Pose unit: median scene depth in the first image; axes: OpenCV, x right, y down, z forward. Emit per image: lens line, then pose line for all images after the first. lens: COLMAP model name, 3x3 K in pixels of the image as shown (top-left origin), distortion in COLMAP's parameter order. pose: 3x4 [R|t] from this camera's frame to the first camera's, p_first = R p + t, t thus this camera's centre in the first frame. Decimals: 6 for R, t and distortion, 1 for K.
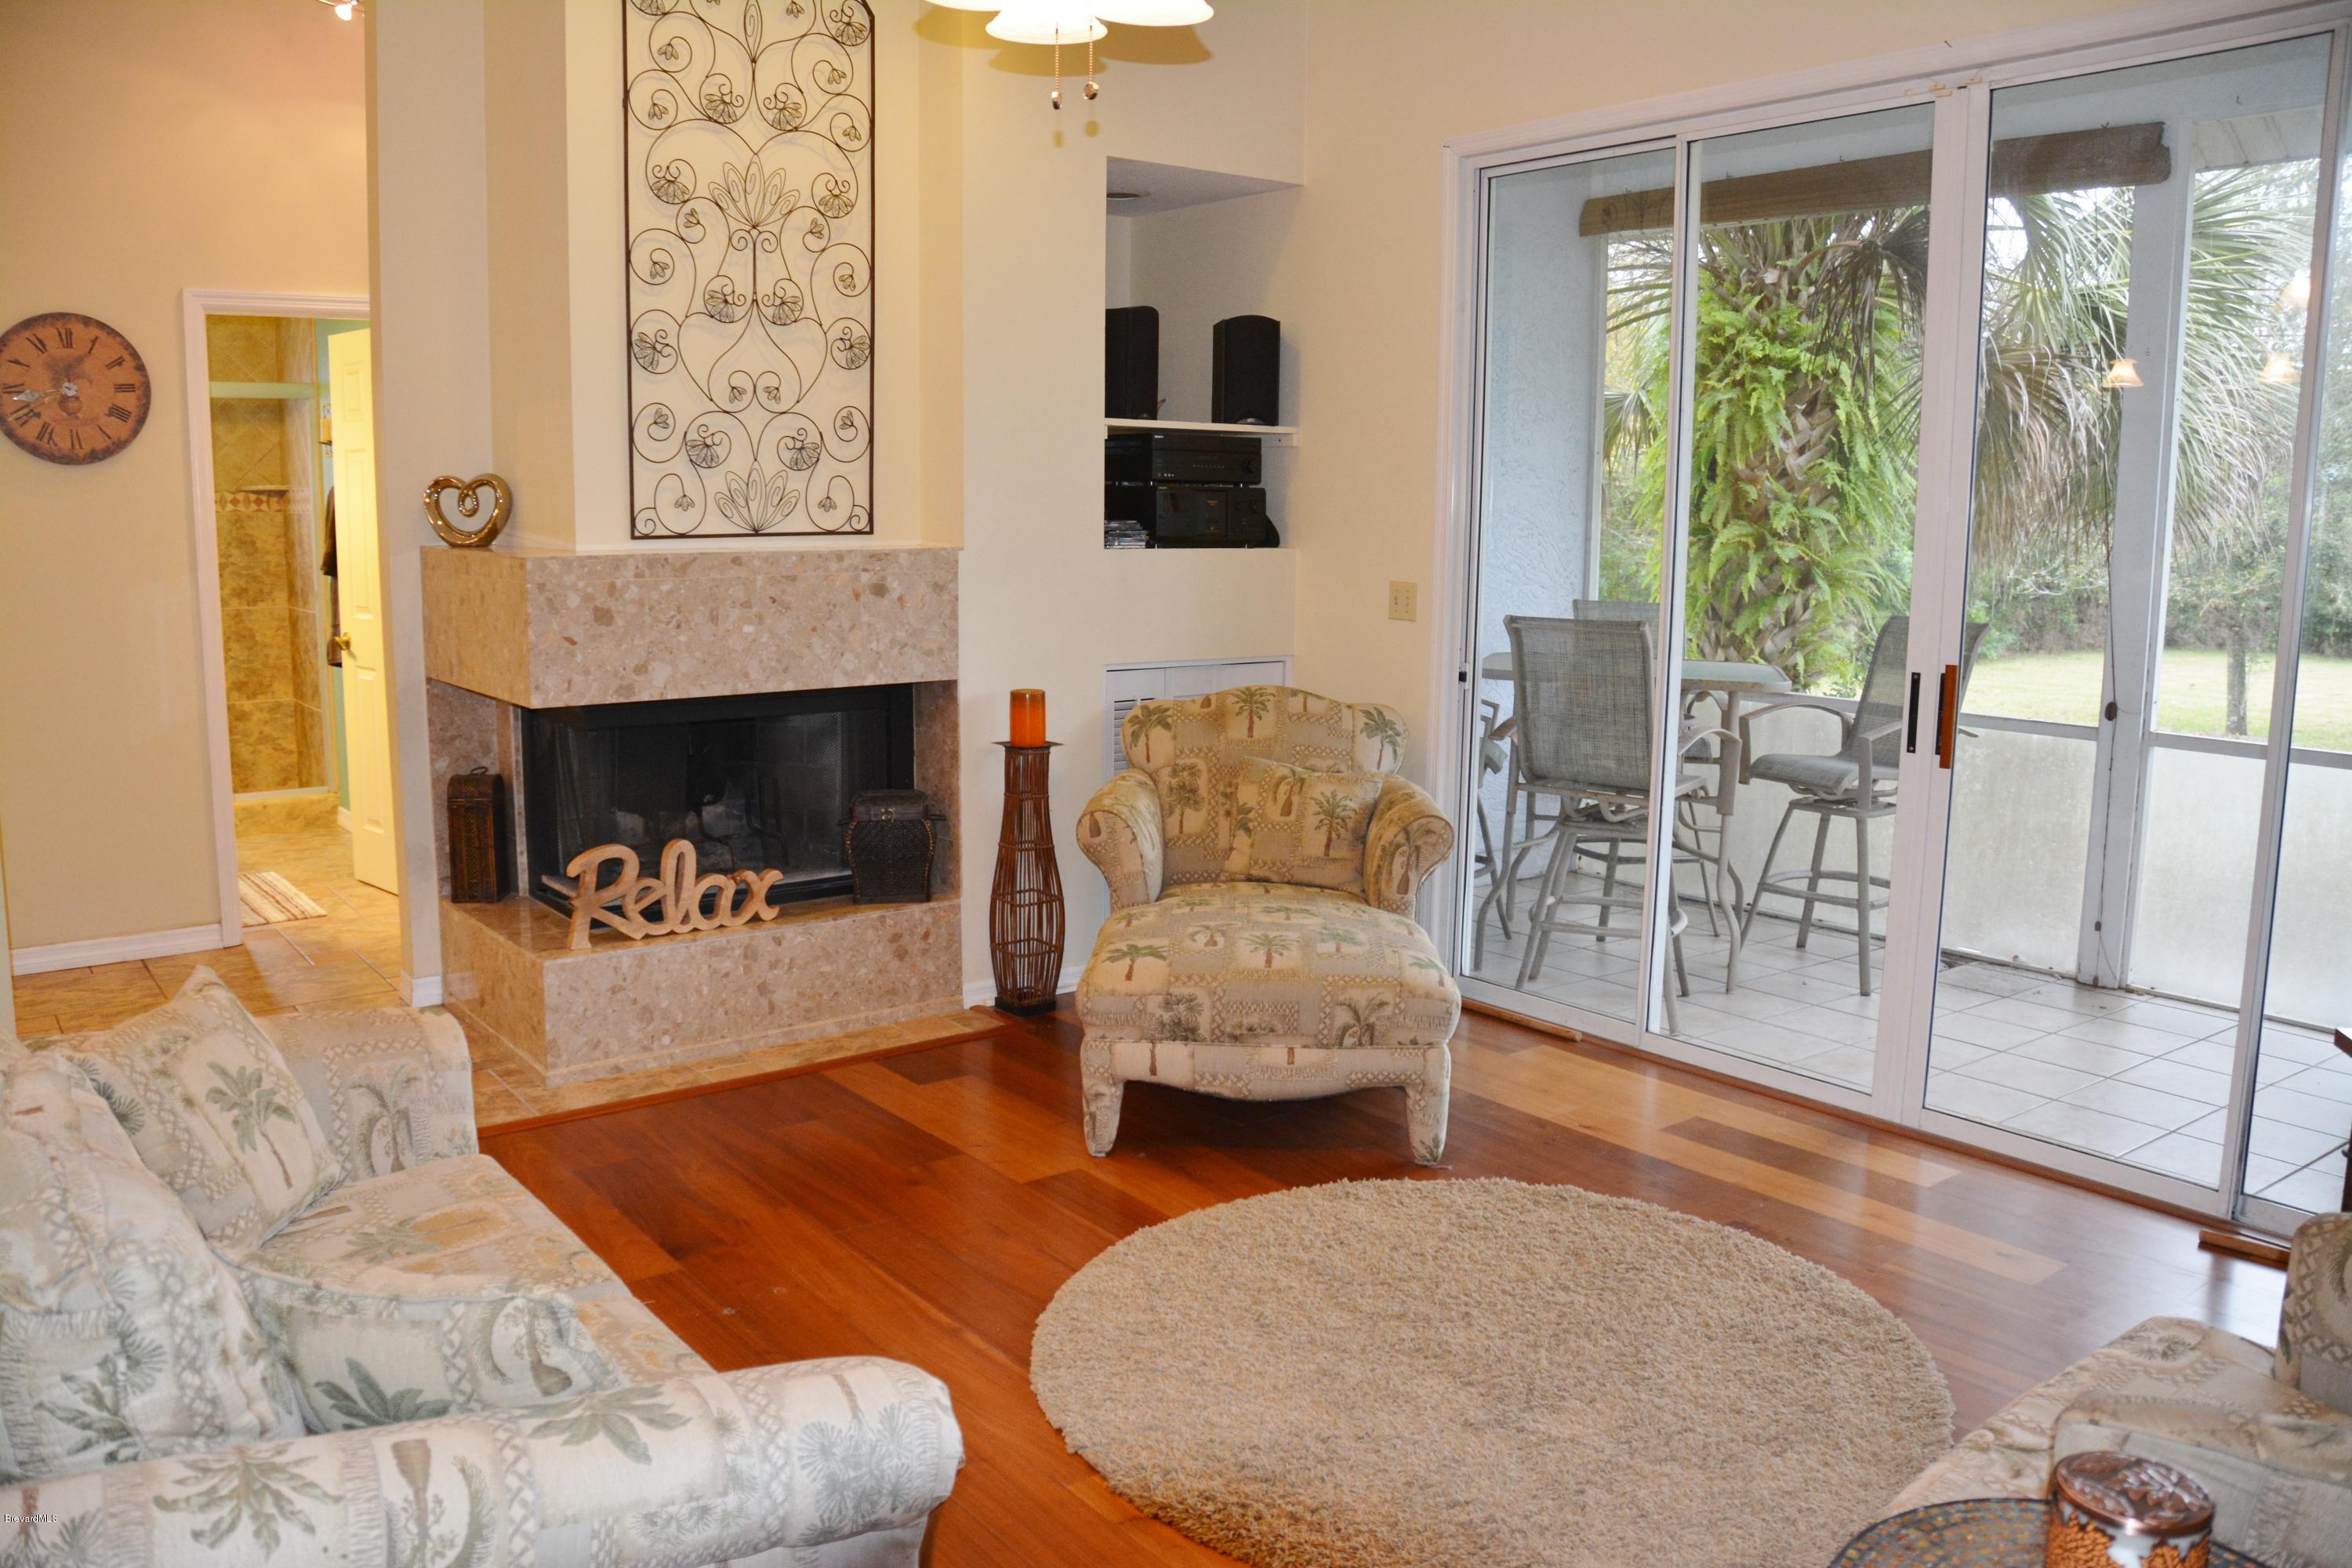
lens RADIAL K [[1838.5, 0, 1175.2], [0, 1838.5, 769.5], [0, 0, 1]] dist [-0.152691, 0.103672]
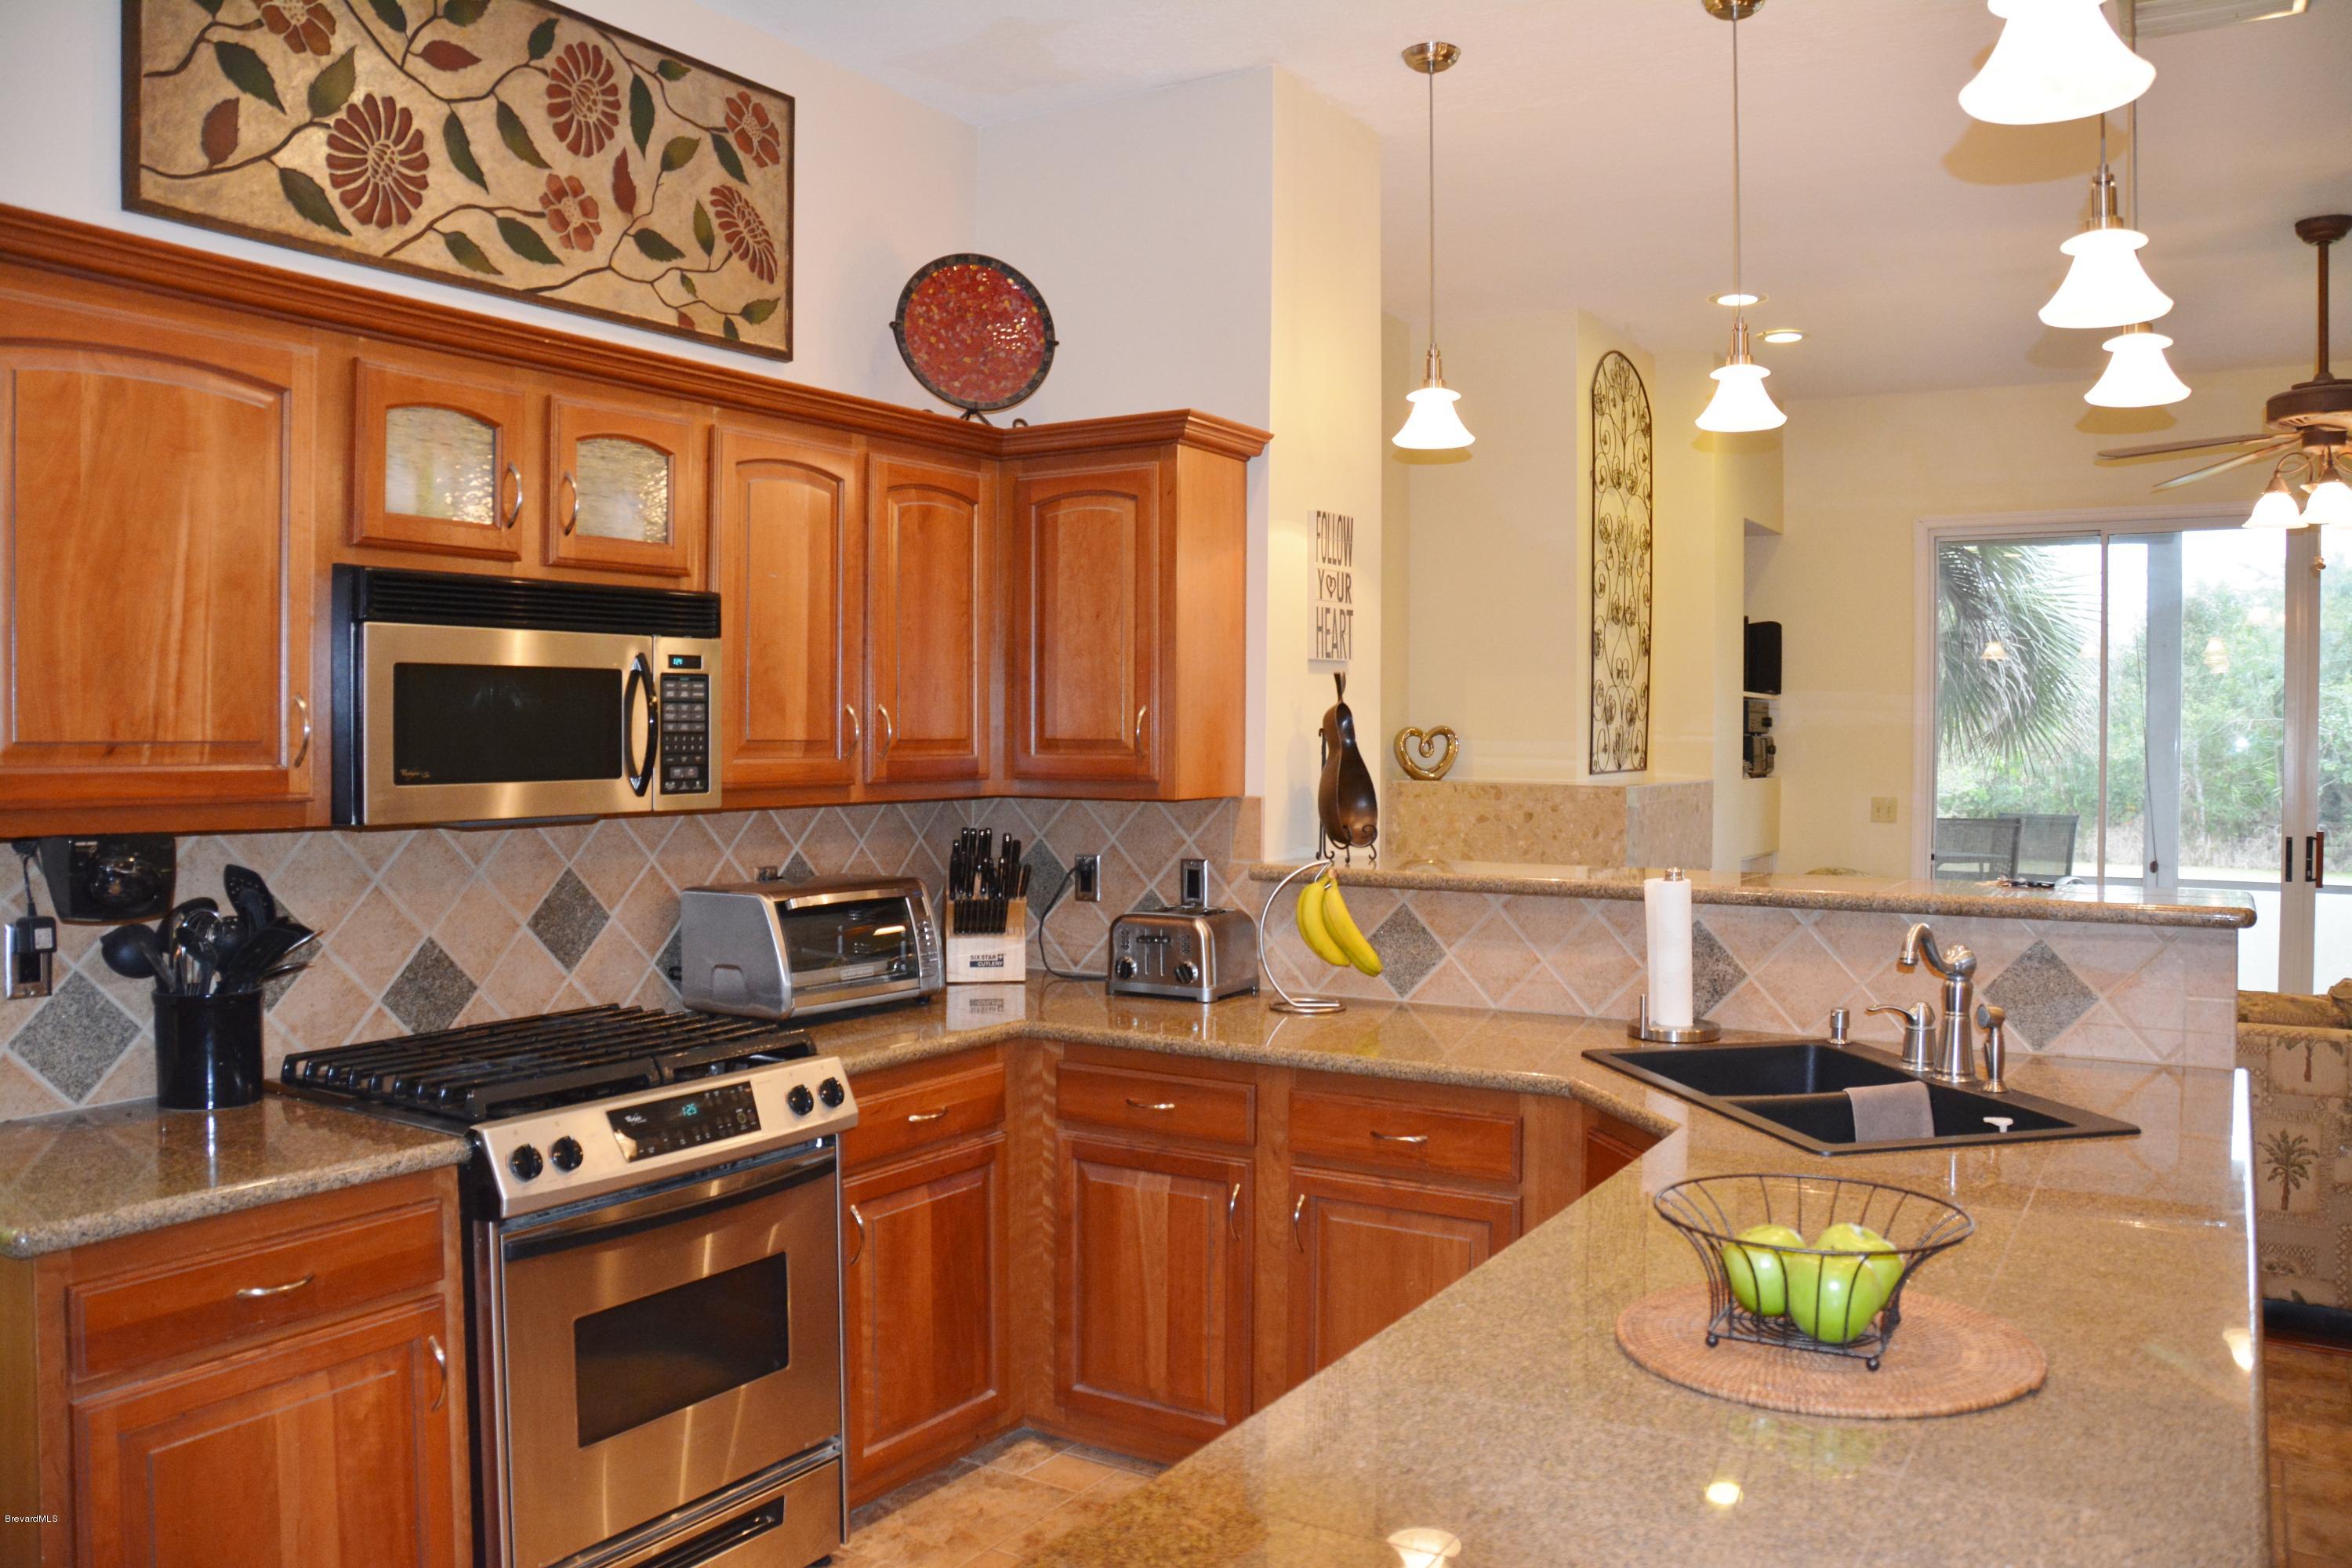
lens RADIAL K [[1838.5, 0, 1154.5], [0, 1838.5, 770.4], [0, 0, 1]] dist [-0.152691, 0.103672]
pose [[0.925717, -0.009299, 0.378104, -1.123691], [0.055106, 0.992346, -0.110510, 0.008858], [-0.374182, 0.123137, 0.919144, -0.182179]]
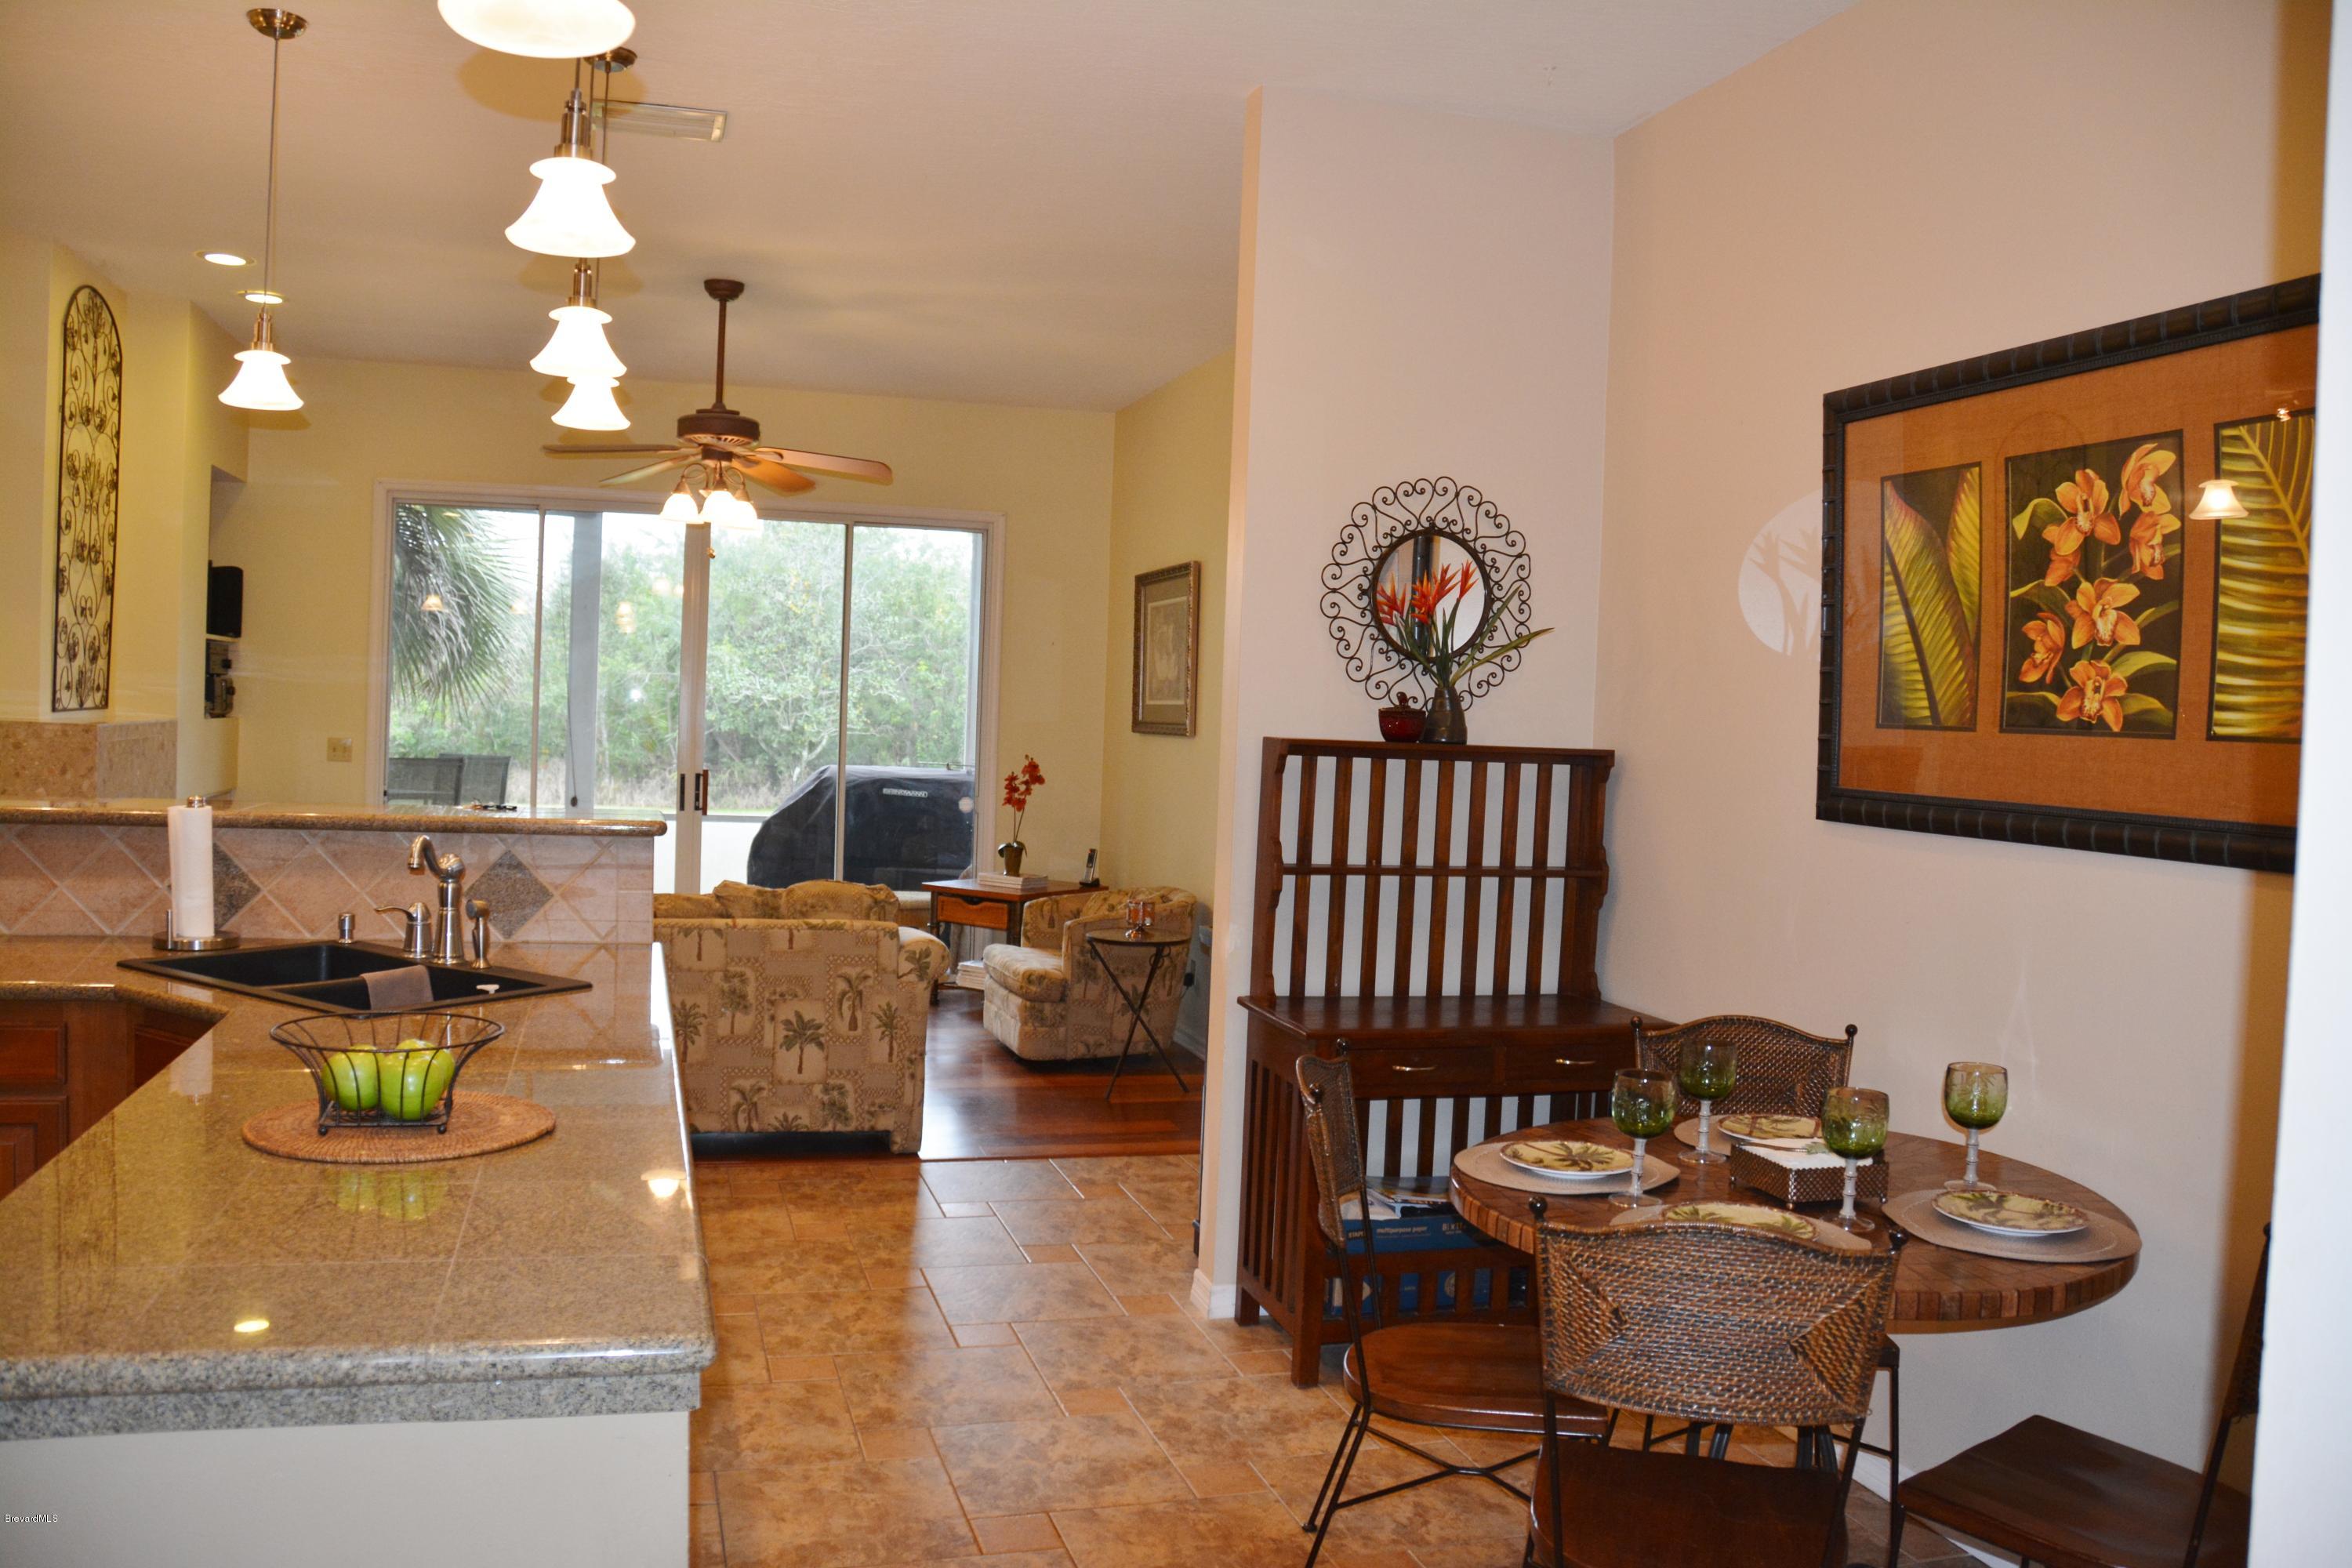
lens RADIAL K [[1838.5, 0, 1170.7], [0, 1838.5, 773.4], [0, 0, 1]] dist [-0.152691, 0.103672]
pose [[0.337332, -0.025665, 0.941036, -1.259139], [0.099582, 0.994993, -0.008560, 0.019037], [-0.936104, 0.096597, 0.338199, -0.268135]]
